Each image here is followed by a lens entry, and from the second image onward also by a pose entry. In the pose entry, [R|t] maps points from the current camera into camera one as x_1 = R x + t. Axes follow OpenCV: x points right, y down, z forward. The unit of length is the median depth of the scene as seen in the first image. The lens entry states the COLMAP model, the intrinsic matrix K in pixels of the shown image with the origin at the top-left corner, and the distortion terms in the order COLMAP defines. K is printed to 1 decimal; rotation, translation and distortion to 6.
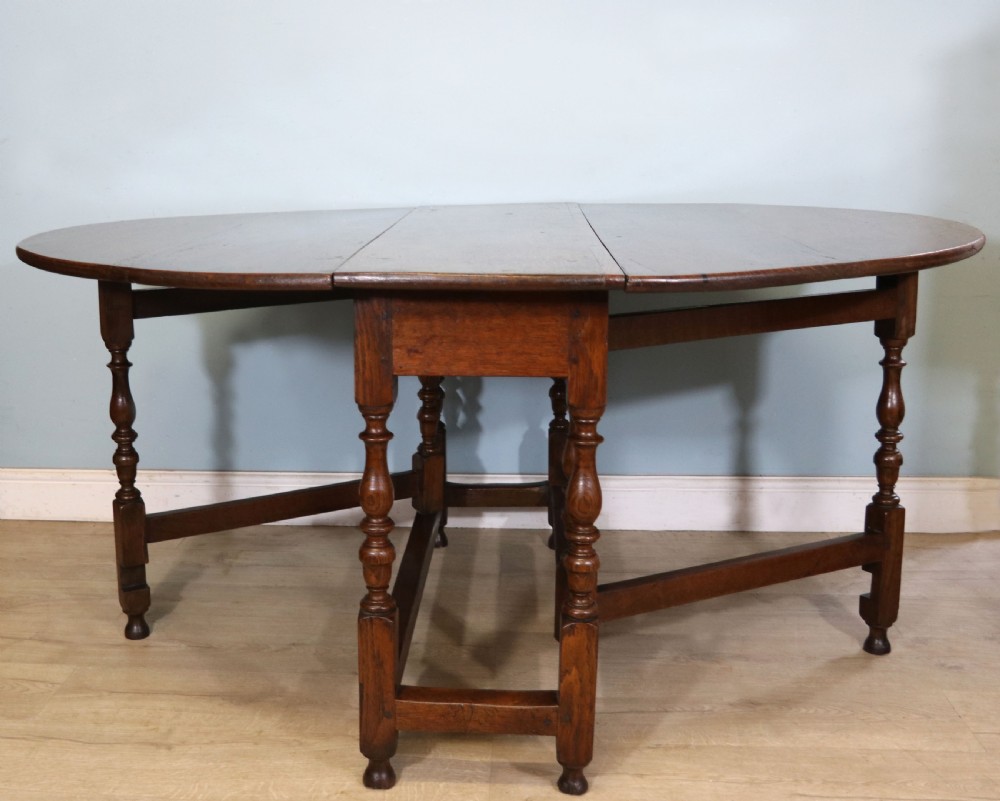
lens RADIAL K [[1135.9, 0, 384.4], [0, 1135.9, 397.1], [0, 0, 1]] dist [-0.135990, 0.163715]
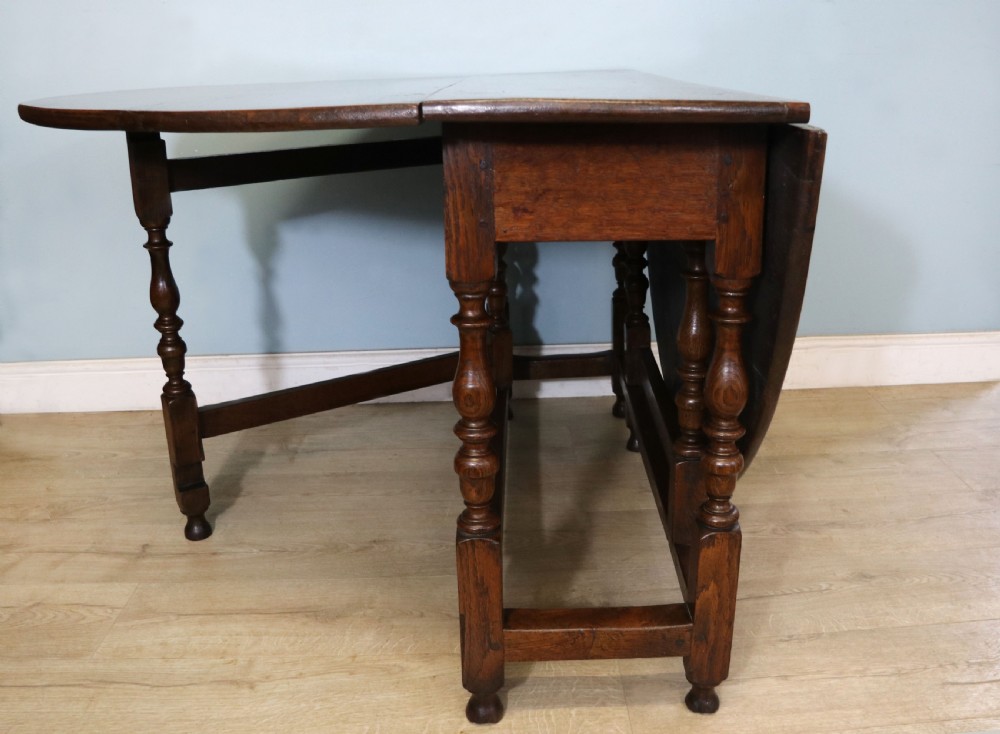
lens RADIAL K [[912.4, 0, 532.0], [0, 912.4, 356.4], [0, 0, 1]] dist [-0.174967, 0.002093]
pose [[0.990855, -0.040044, 0.128855, -0.046991], [0.027338, 0.994721, 0.098910, -0.002029], [-0.132136, -0.094483, 0.986718, 0.345607]]
